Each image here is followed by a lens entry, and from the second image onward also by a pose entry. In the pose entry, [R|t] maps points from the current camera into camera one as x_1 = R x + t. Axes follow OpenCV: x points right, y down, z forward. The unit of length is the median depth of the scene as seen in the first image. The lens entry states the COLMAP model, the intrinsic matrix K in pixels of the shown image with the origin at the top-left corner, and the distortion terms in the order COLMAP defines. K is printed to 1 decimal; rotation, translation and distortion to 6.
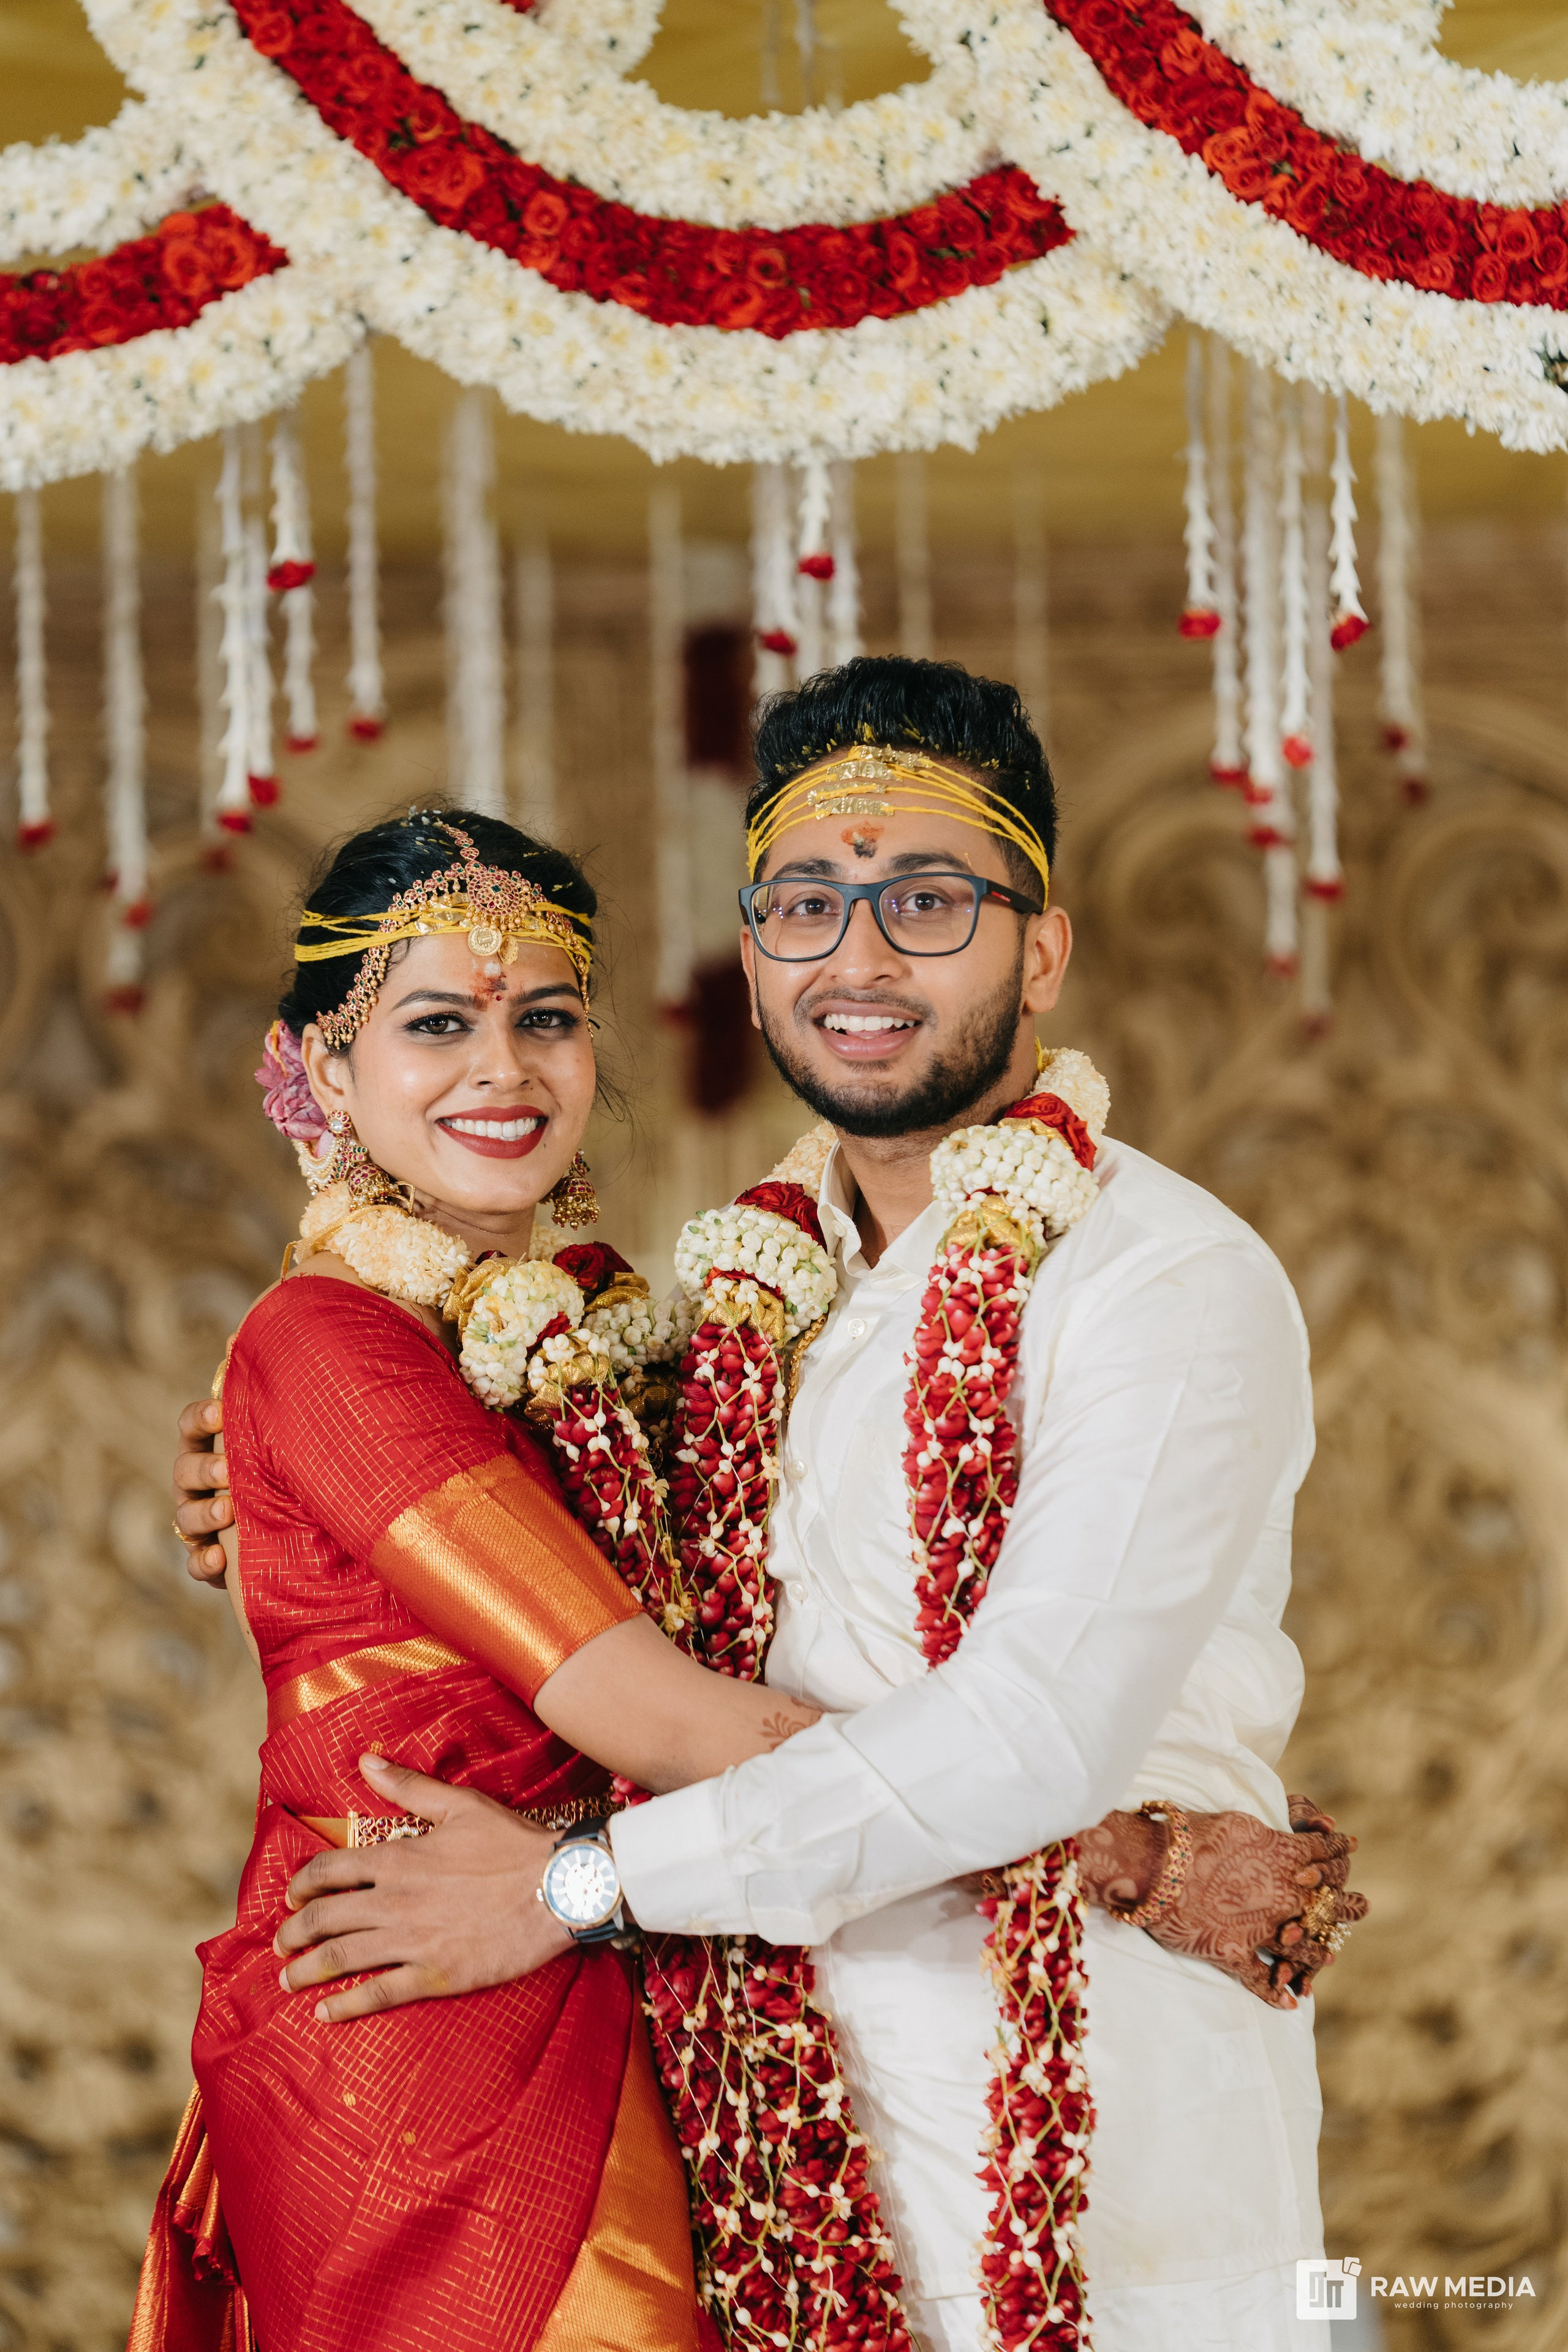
lens RADIAL K [[13956.0, 0, 671.6], [0, 13956.0, 1178.4], [0, 0, 1]] dist [0.260169, 17.528278]
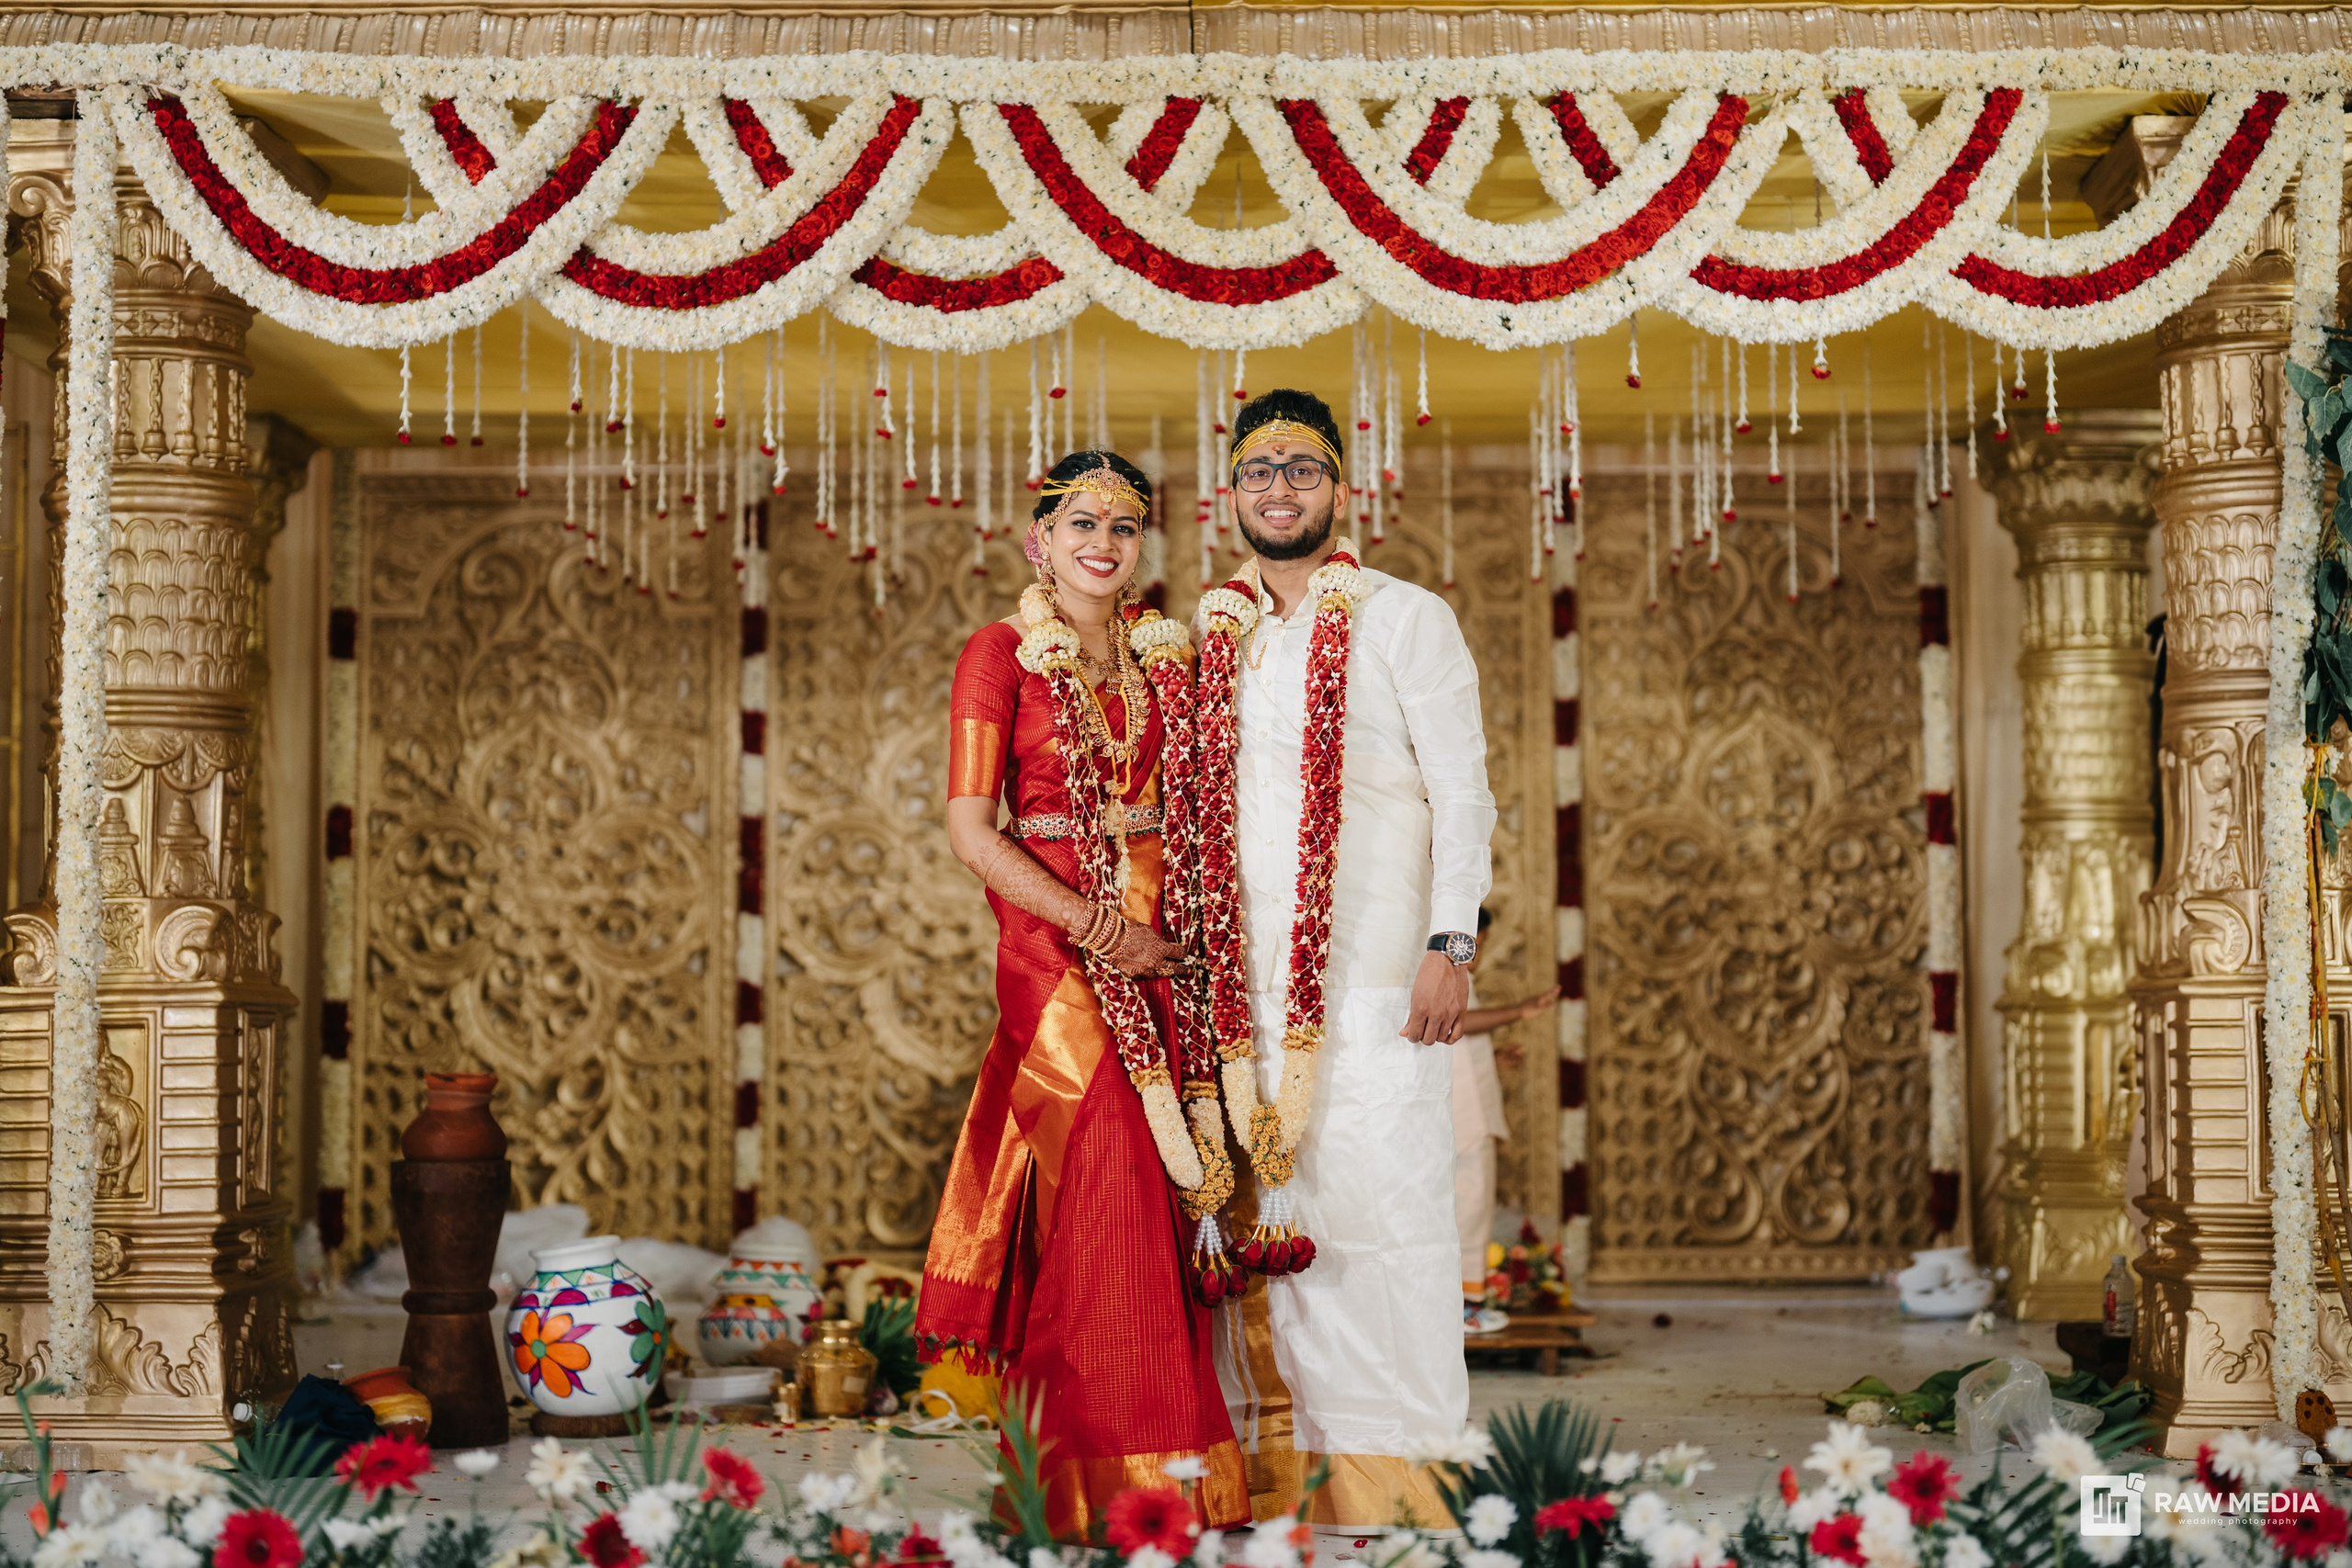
lens RADIAL K [[3746.8, 0, 1187.2], [0, 3746.8, 673.7], [0, 0, 1]] dist [-0.009916, 0.088291]
pose [[0.999230, 0.020874, 0.033207, -0.026090], [-0.020300, 0.999640, -0.017535, 0.028979], [-0.033561, 0.016847, 0.999295, 0.233084]]
